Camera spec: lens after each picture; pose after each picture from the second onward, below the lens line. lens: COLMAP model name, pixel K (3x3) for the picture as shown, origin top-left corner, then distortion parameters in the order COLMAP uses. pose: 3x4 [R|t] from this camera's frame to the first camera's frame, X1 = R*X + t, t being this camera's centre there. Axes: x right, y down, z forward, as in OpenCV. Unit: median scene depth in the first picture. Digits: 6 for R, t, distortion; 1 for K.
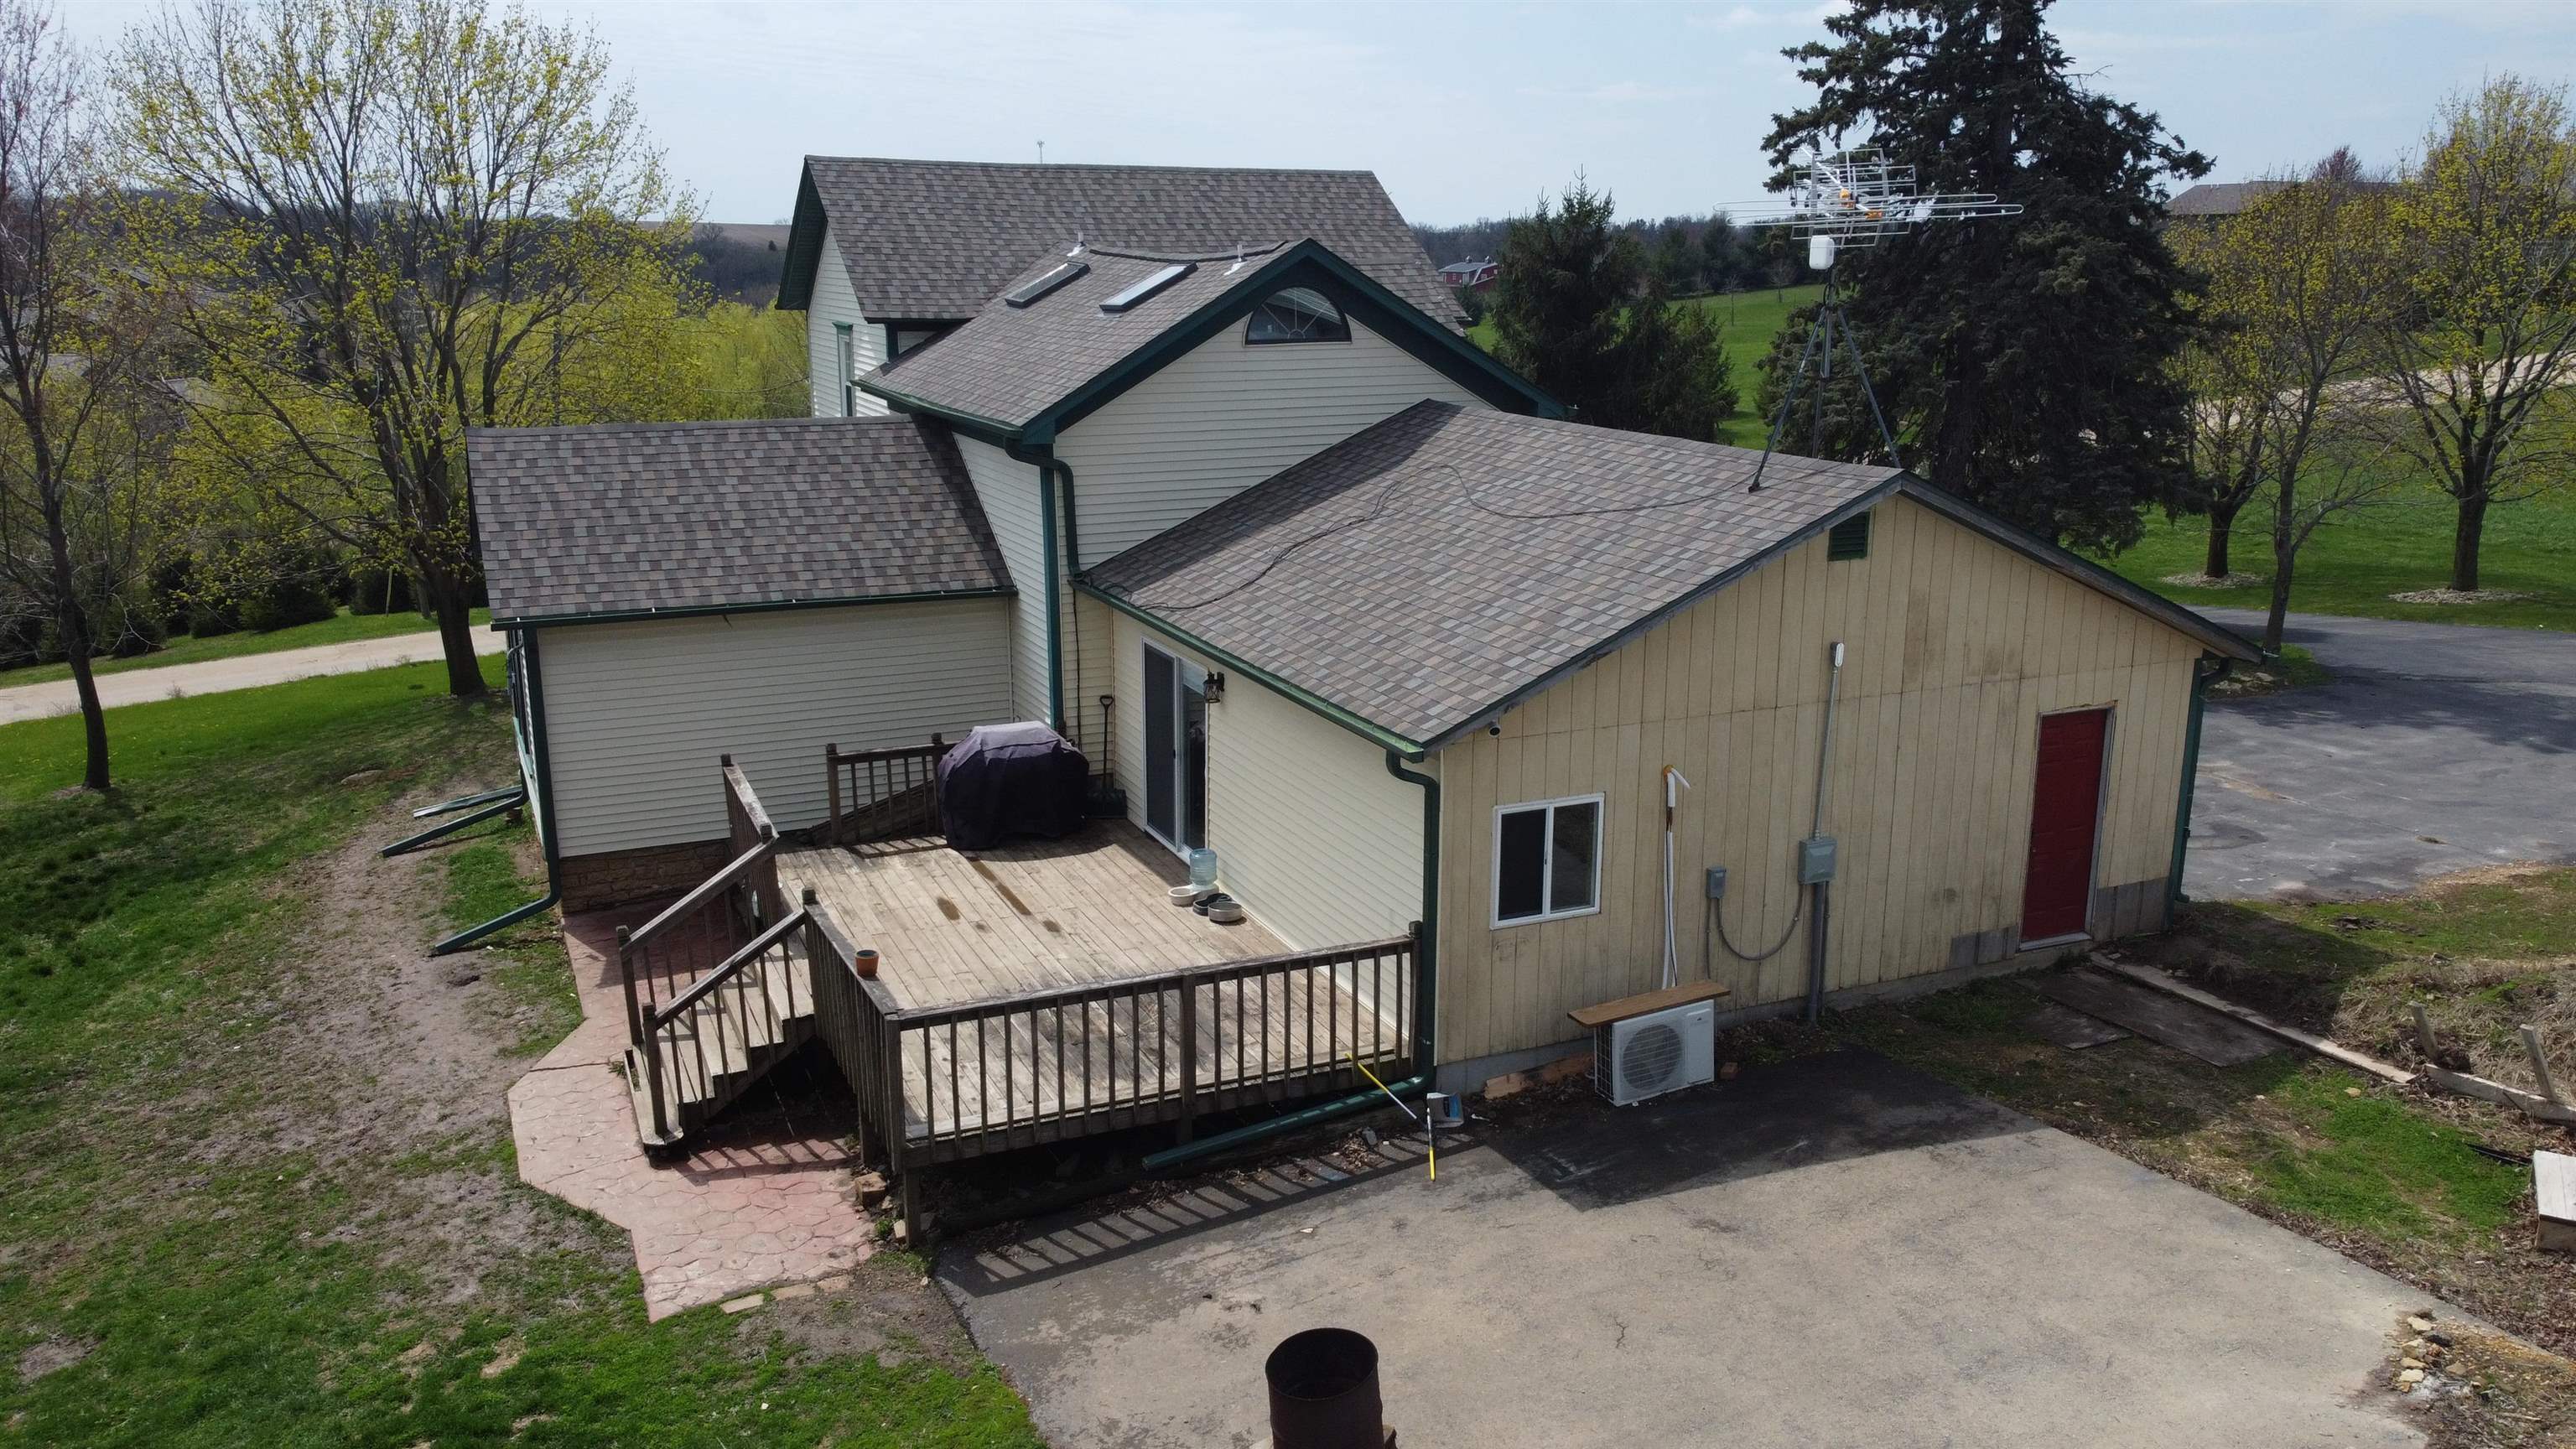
lens RADIAL K [[1959.4, 0, 1286.3], [0, 1959.4, 726.7], [0, 0, 1]] dist [0.003005, 0.004368]
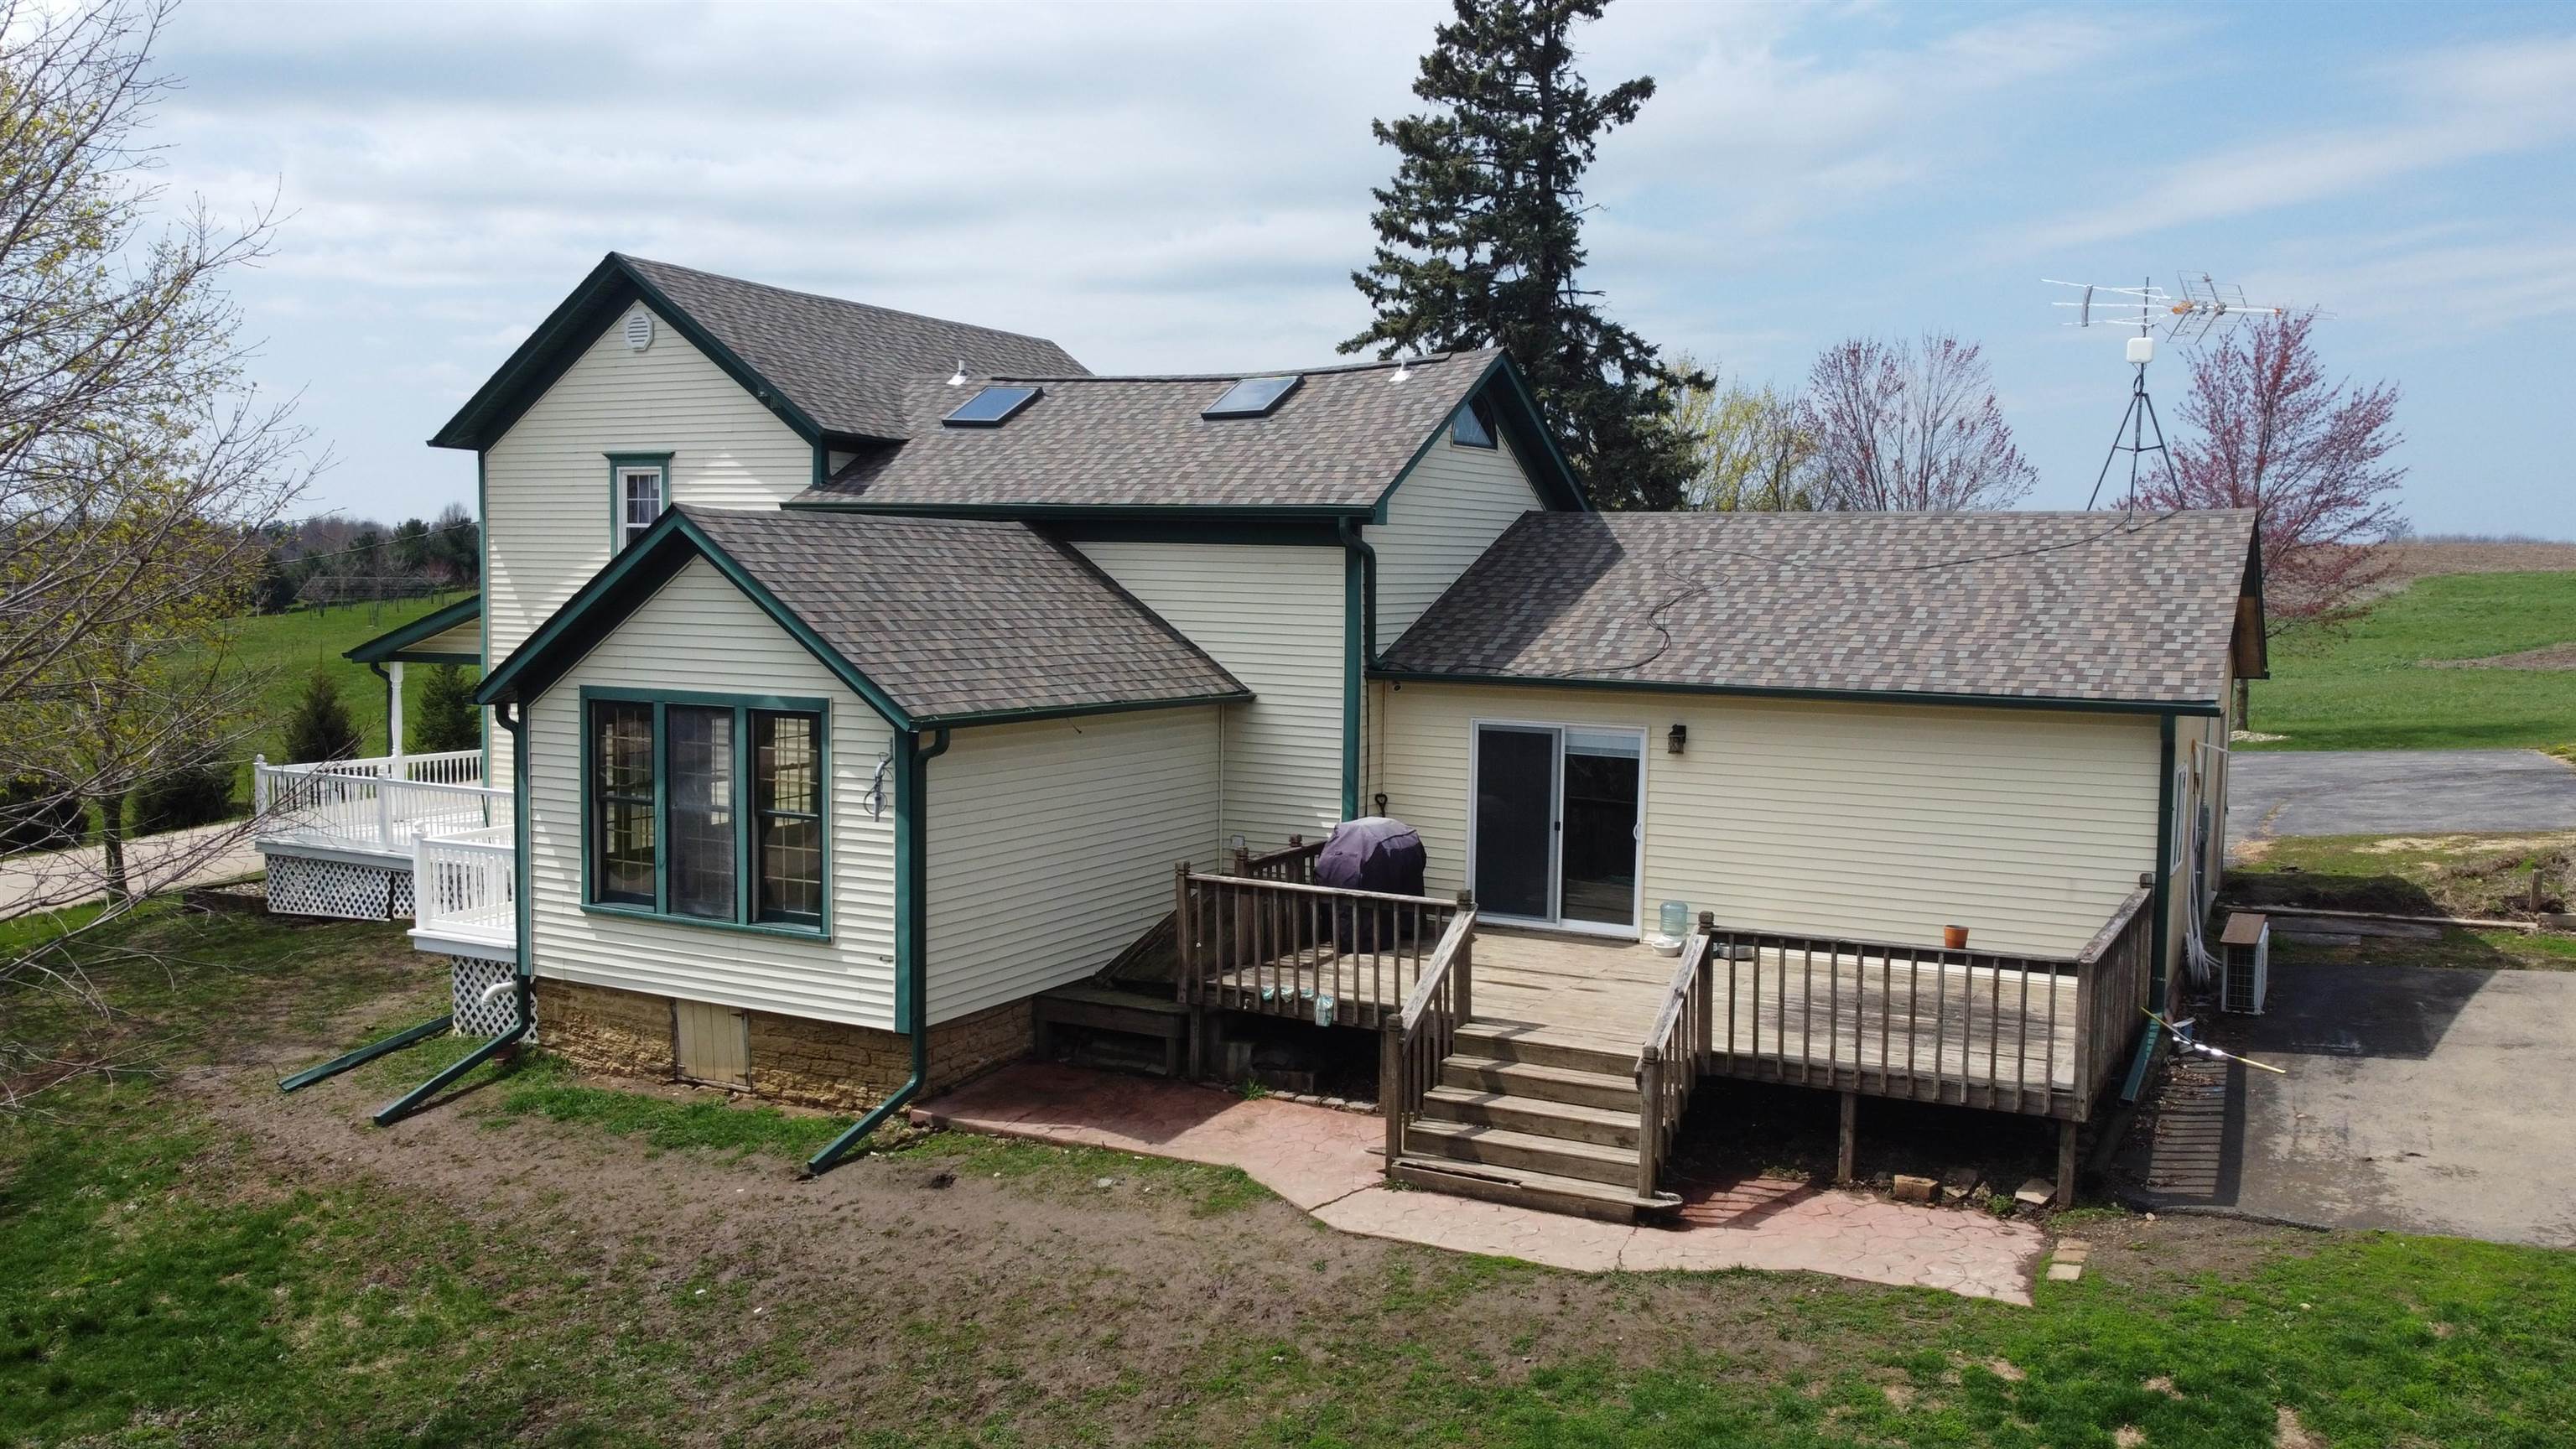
lens RADIAL K [[1996.3, 0, 1289.9], [0, 1996.3, 728.7], [0, 0, 1]] dist [0.010214, 0.002378]
pose [[0.786308, -0.034765, 0.616856, -0.986044], [0.131026, 0.985089, -0.111502, 0.075527], [-0.603782, 0.168499, 0.779138, 0.348980]]
